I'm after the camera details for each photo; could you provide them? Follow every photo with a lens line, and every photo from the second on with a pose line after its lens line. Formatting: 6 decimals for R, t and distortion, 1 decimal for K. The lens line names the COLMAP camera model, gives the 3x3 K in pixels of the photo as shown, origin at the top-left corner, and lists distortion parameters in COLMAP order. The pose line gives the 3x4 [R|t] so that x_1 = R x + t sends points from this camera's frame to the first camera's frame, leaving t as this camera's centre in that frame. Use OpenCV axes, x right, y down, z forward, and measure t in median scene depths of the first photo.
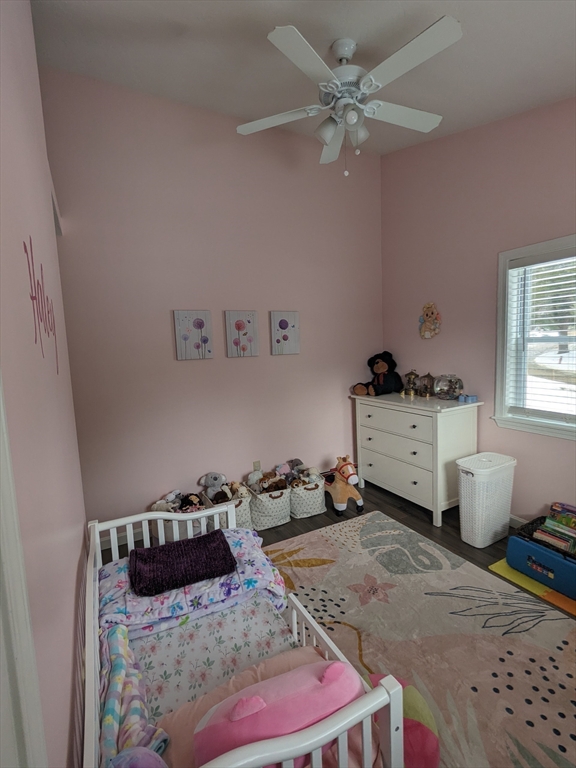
lens RADIAL K [[361.7, 0, 288.5], [0, 361.7, 382.9], [0, 0, 1]] dist [-0.000857, 0.000983]
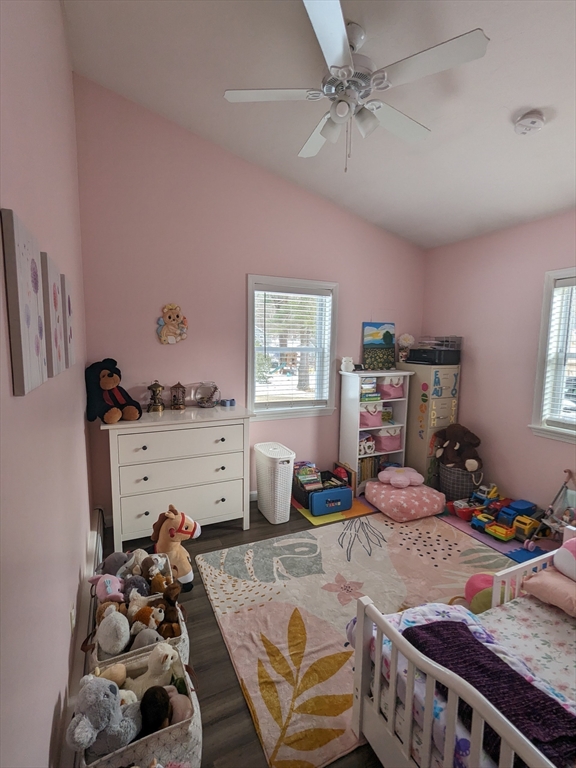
lens RADIAL K [[361.7, 0, 288.5], [0, 361.7, 382.9], [0, 0, 1]] dist [-0.000857, 0.000983]
pose [[0.057731, -0.071802, 0.995747, -0.606275], [0.089258, 0.993787, 0.066485, -0.076603], [-0.994334, 0.085040, 0.063782, 0.832451]]
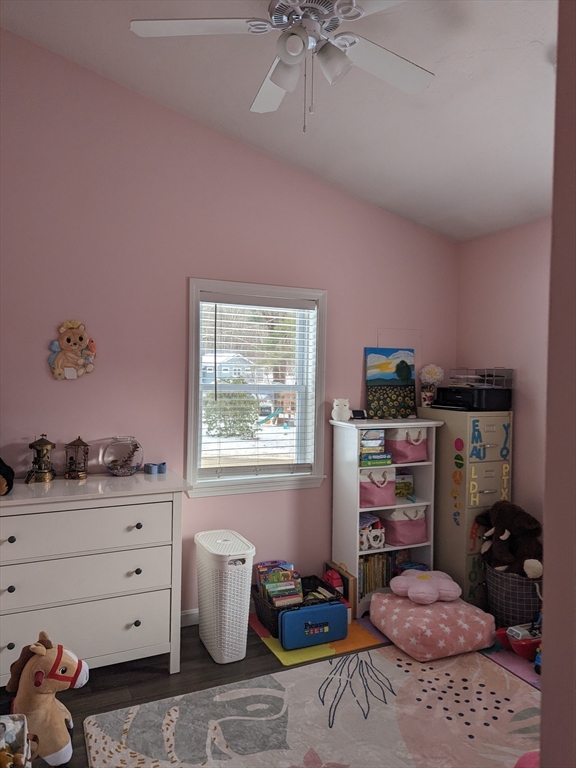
lens RADIAL K [[538.4, 0, 285.1], [0, 538.4, 384.7], [0, 0, 1]] dist [0.063276, -0.056819]
pose [[0.065095, 0.027116, 0.997511, -0.593992], [0.089075, 0.995482, -0.032874, -0.067242], [-0.993896, 0.090993, 0.062386, 0.744393]]
